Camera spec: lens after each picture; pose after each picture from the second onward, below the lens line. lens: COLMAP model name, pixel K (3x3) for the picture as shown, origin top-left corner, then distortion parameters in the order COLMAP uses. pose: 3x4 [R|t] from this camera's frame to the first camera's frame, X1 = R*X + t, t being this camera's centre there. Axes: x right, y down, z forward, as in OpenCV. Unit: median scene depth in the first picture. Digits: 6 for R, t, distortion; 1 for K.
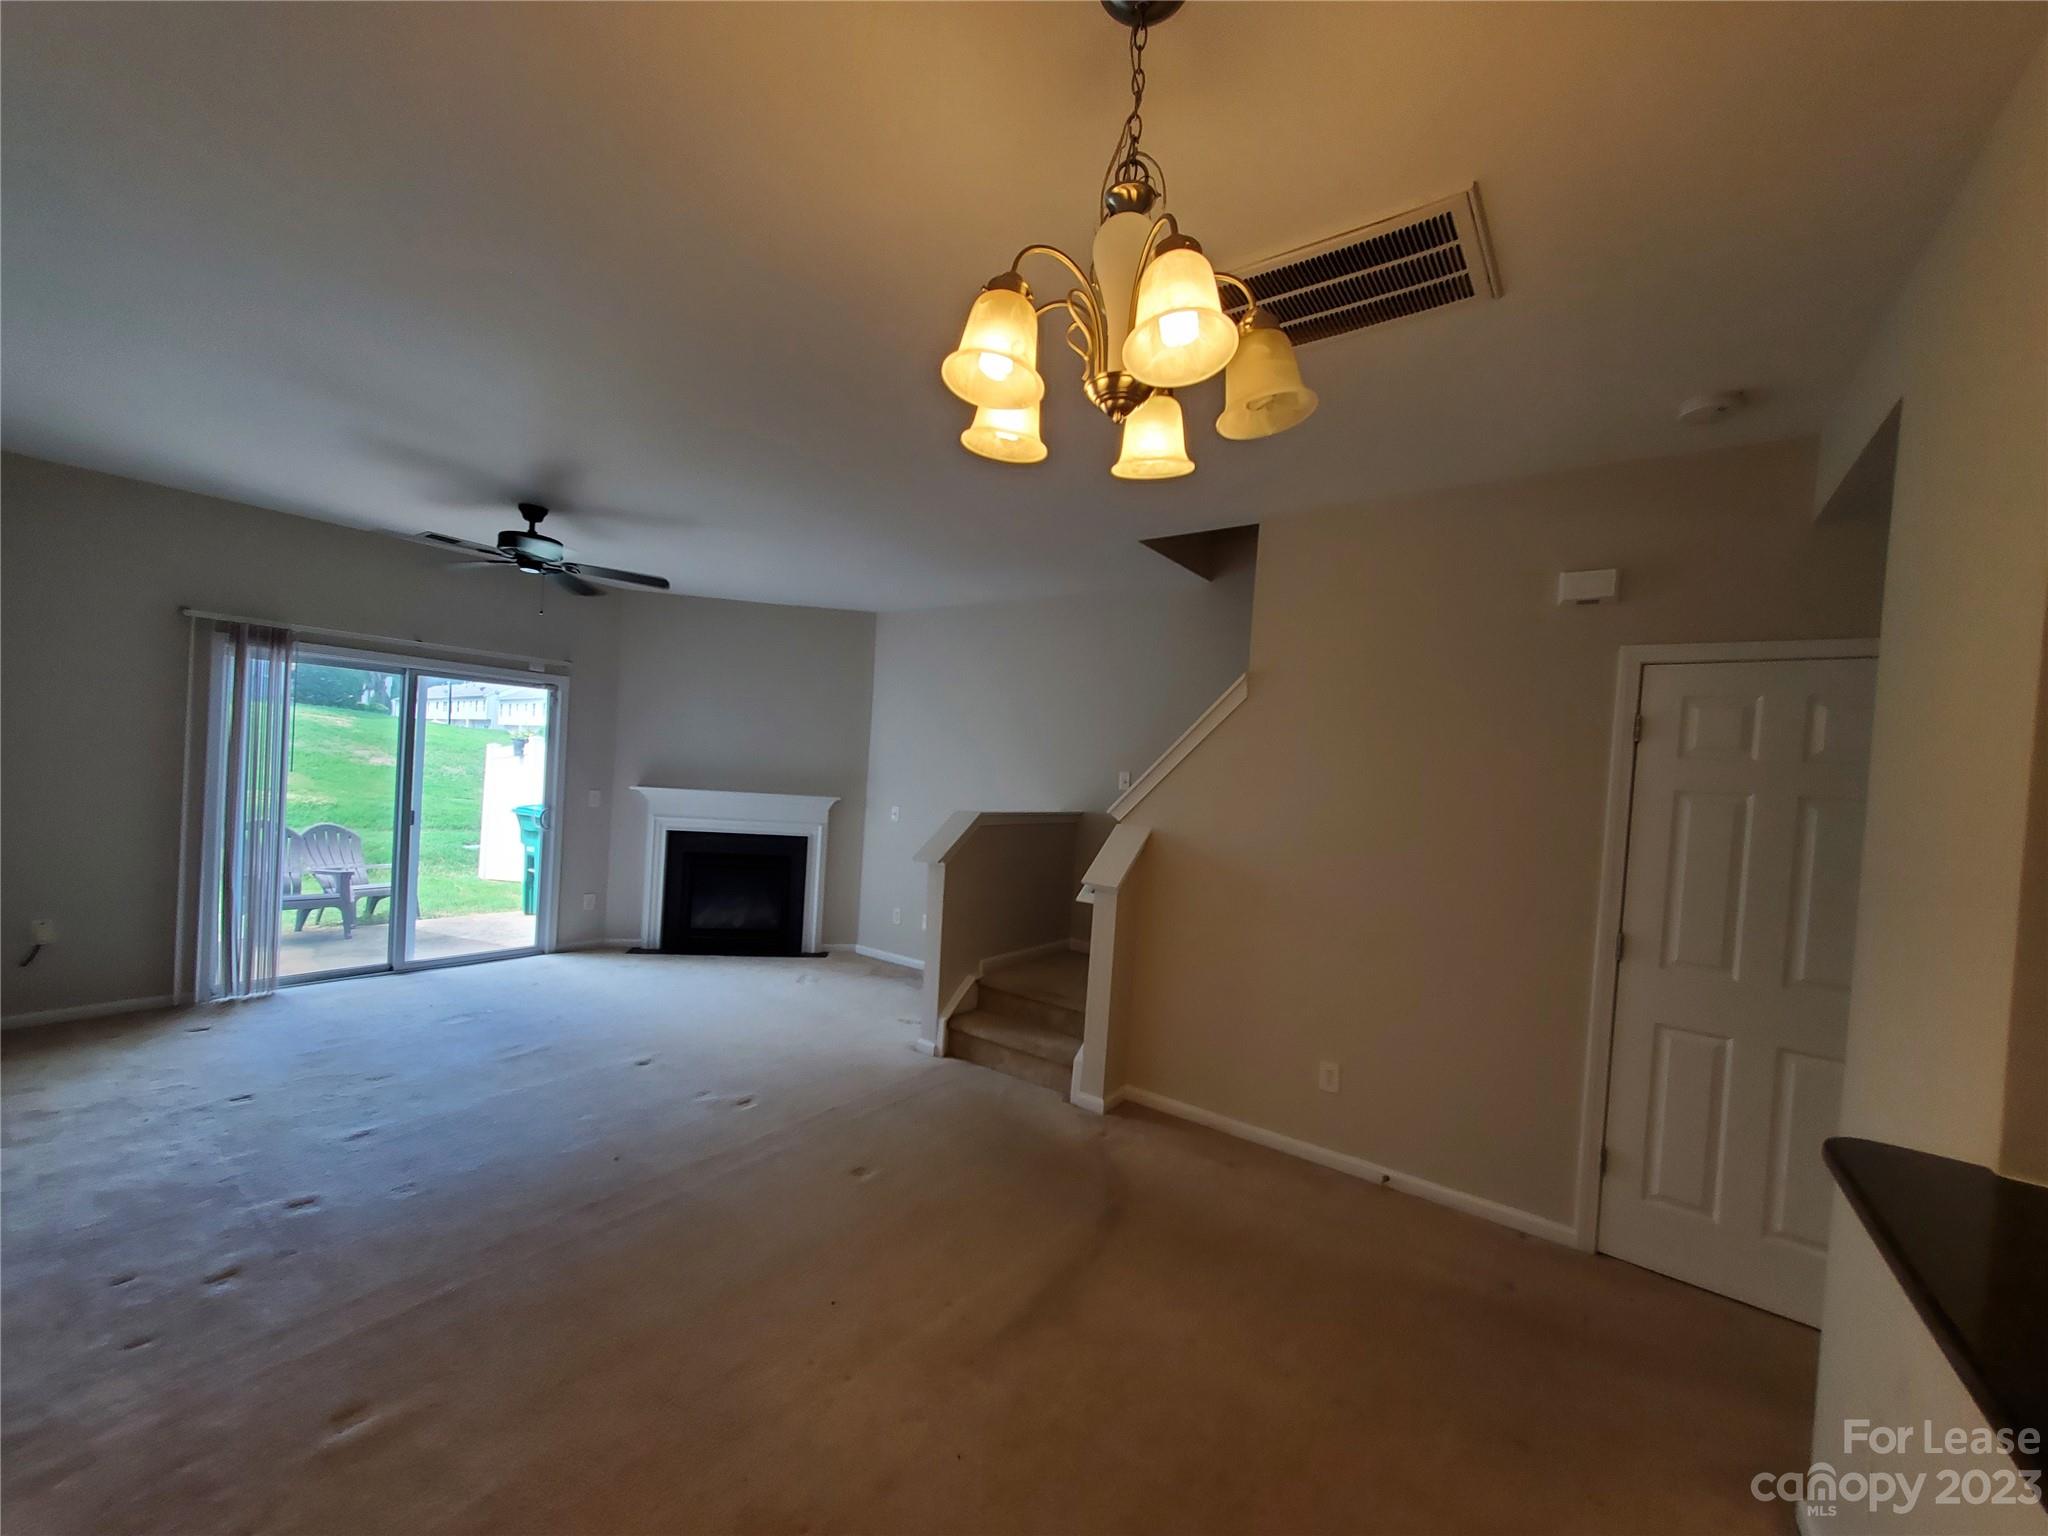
lens RADIAL K [[805.8, 0, 1019.0], [0, 805.8, 785.7], [0, 0, 1]] dist [0.000432, 0.000055]
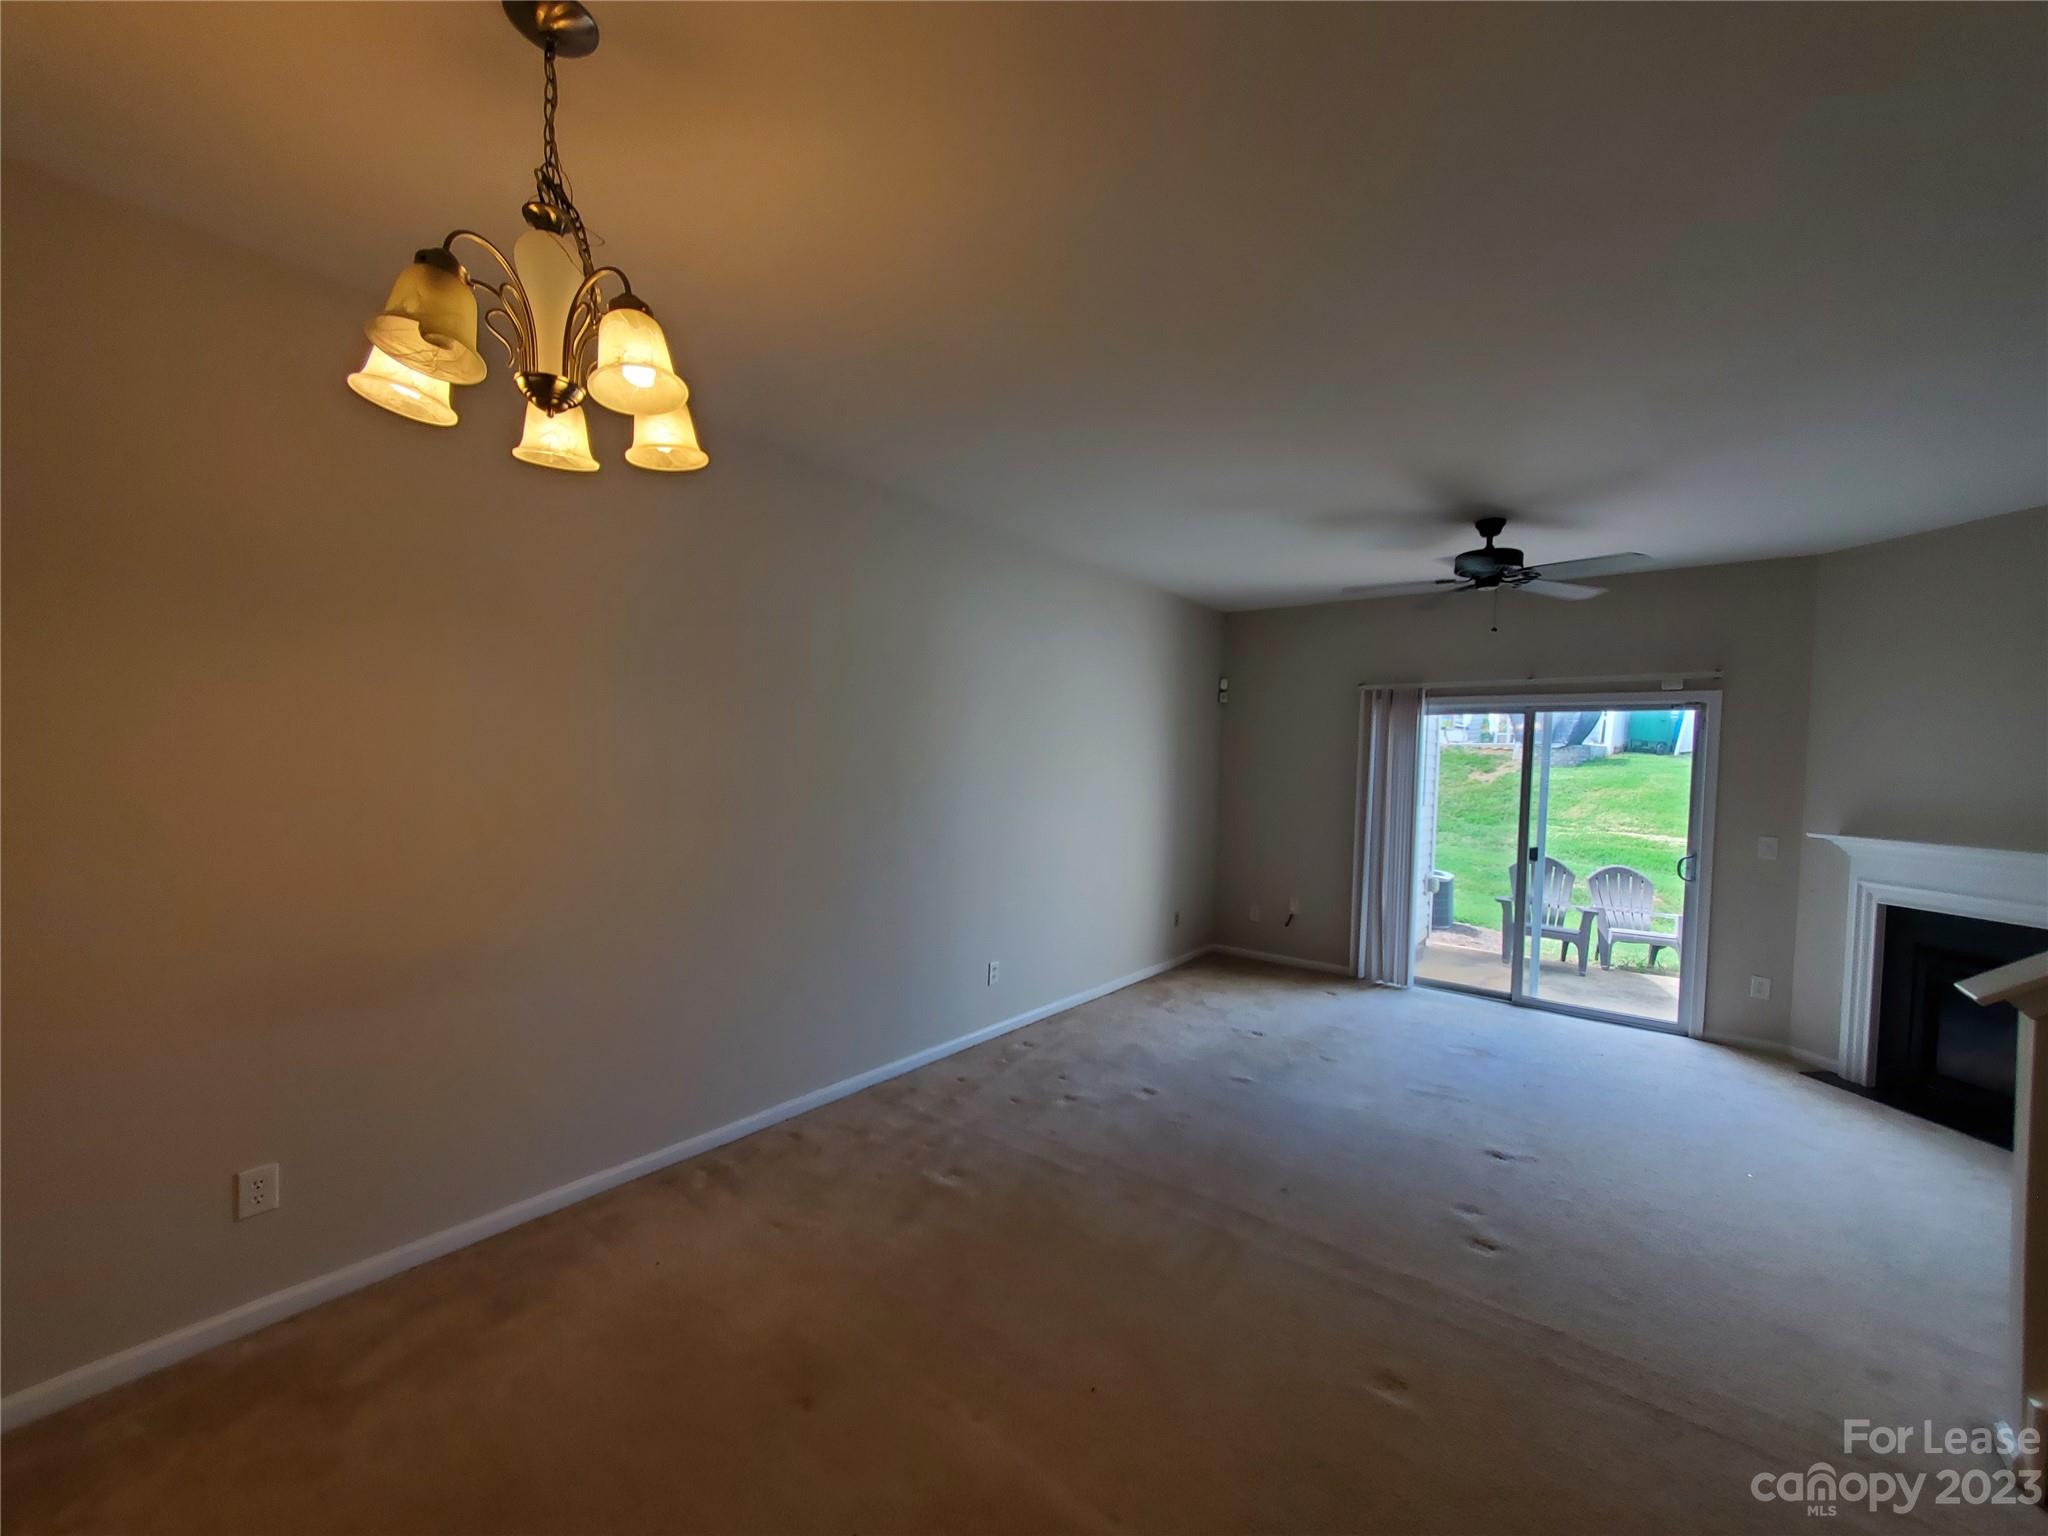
lens RADIAL K [[805.8, 0, 1019.0], [0, 805.8, 785.7], [0, 0, 1]] dist [0.000432, 0.000055]
pose [[-0.037413, -0.027604, -0.998919, 0.256331], [-0.047276, 0.998548, -0.025824, 0.010658], [0.998181, 0.046258, -0.038664, 0.365024]]
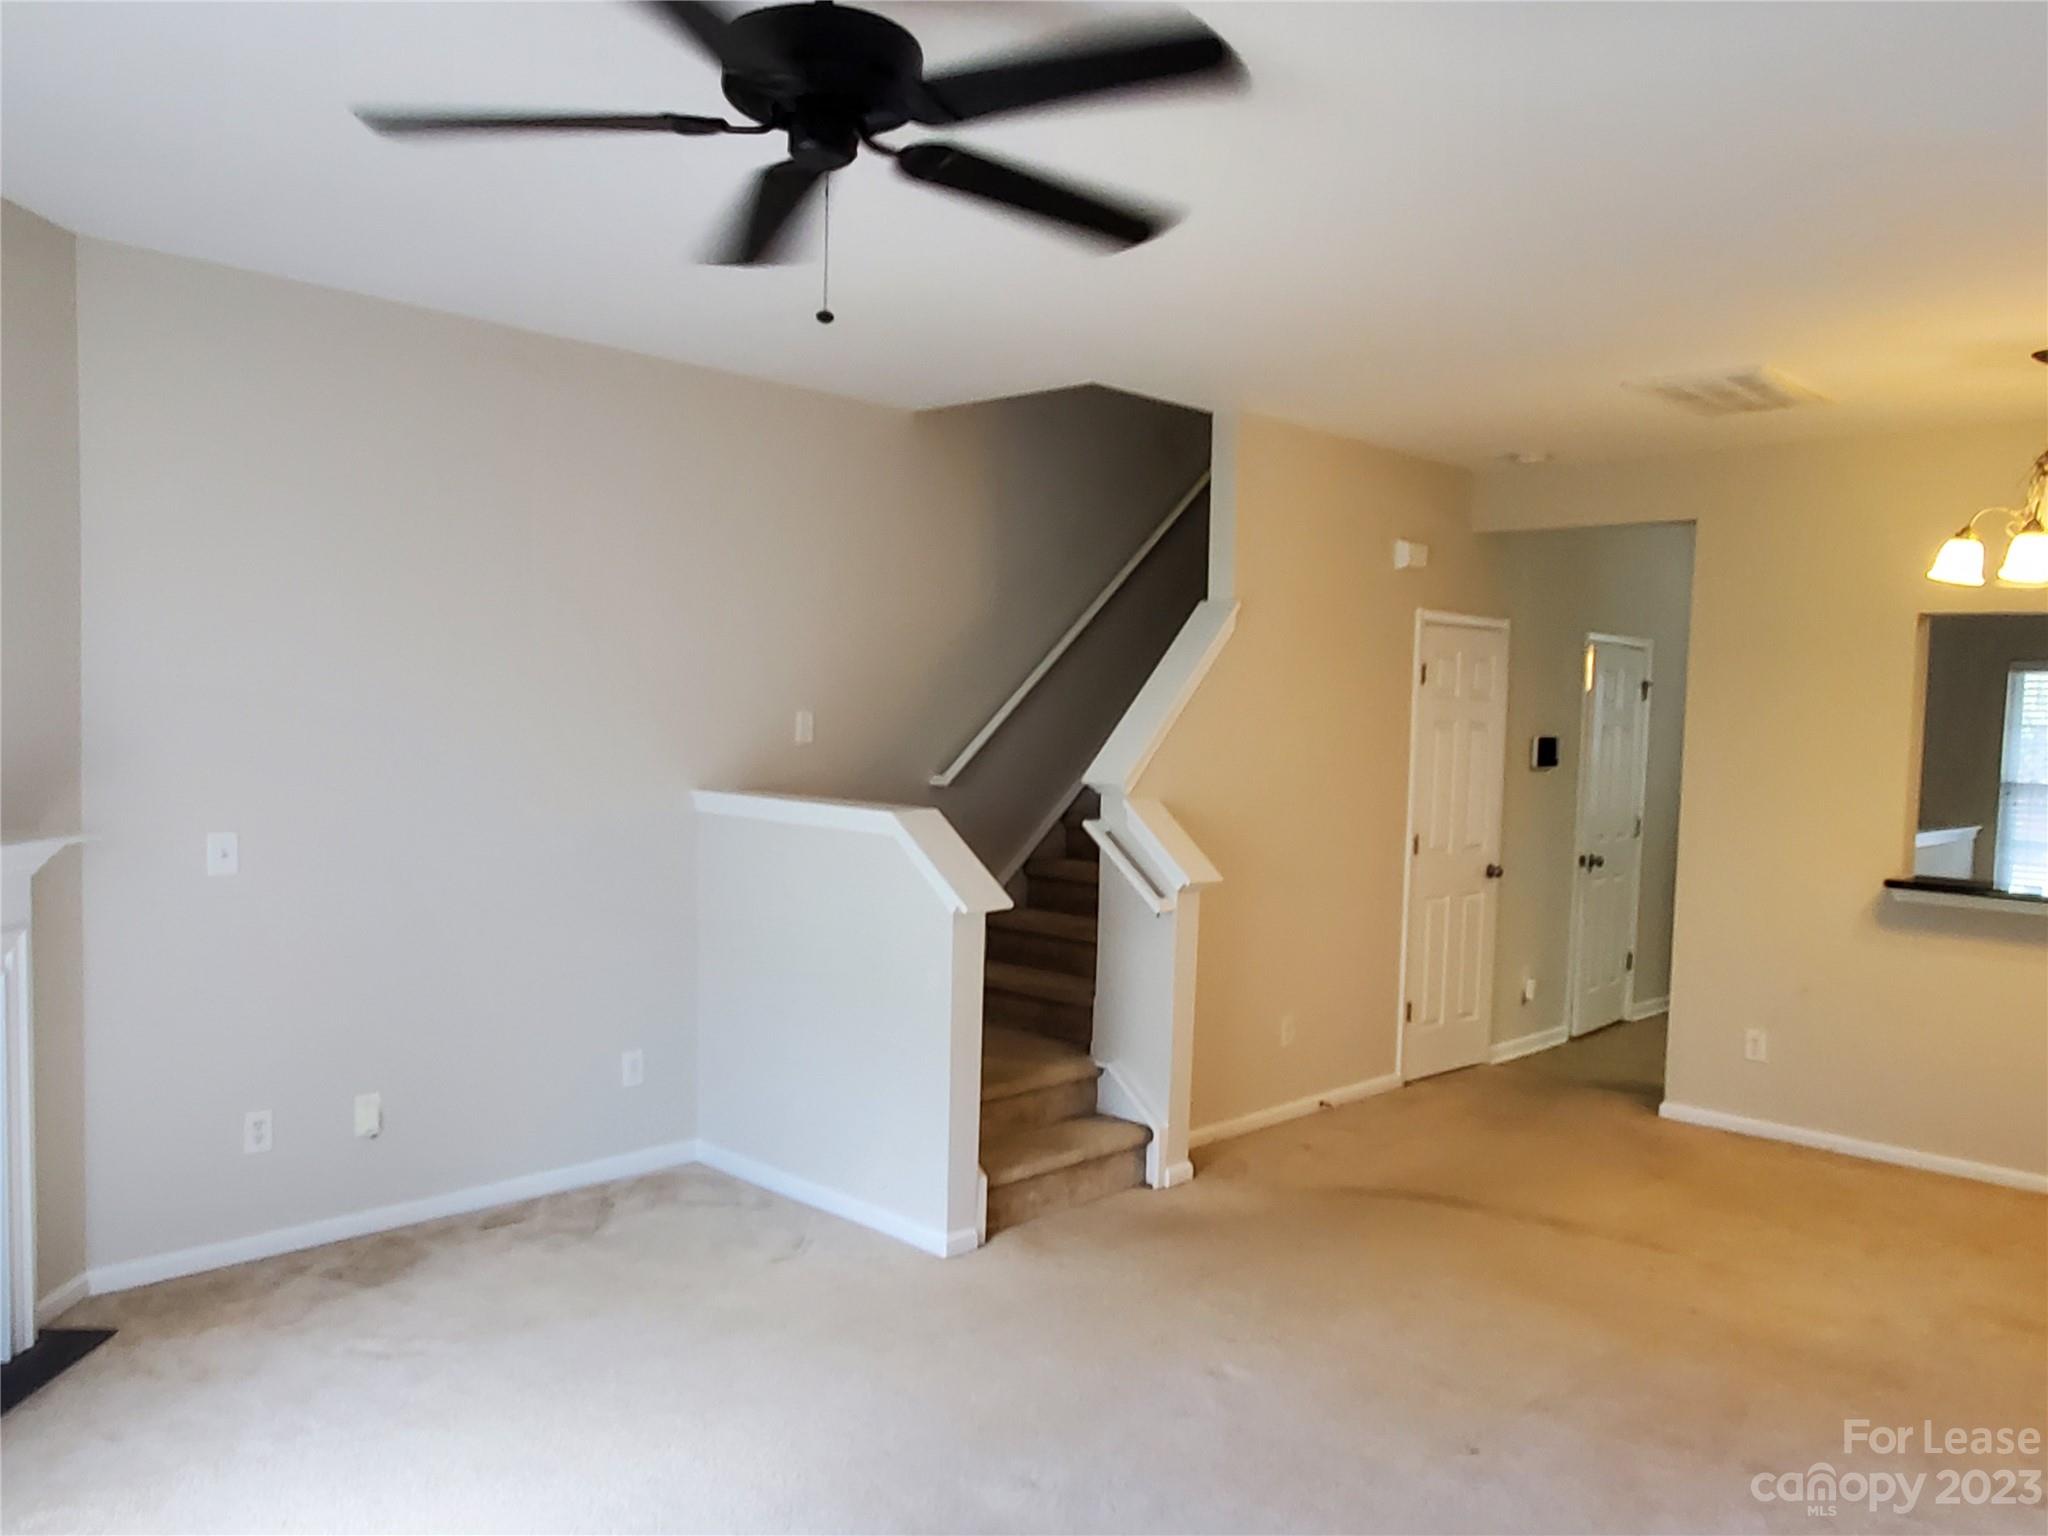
lens RADIAL K [[1553.0, 0, 1024.9], [0, 1553.0, 776.1], [0, 0, 1]] dist [-0.004617, -0.002386]
pose [[0.132047, -0.102983, 0.985879, -0.854381], [-0.006271, 0.994482, 0.104721, -0.079369], [-0.991224, -0.020011, 0.130672, 0.628067]]
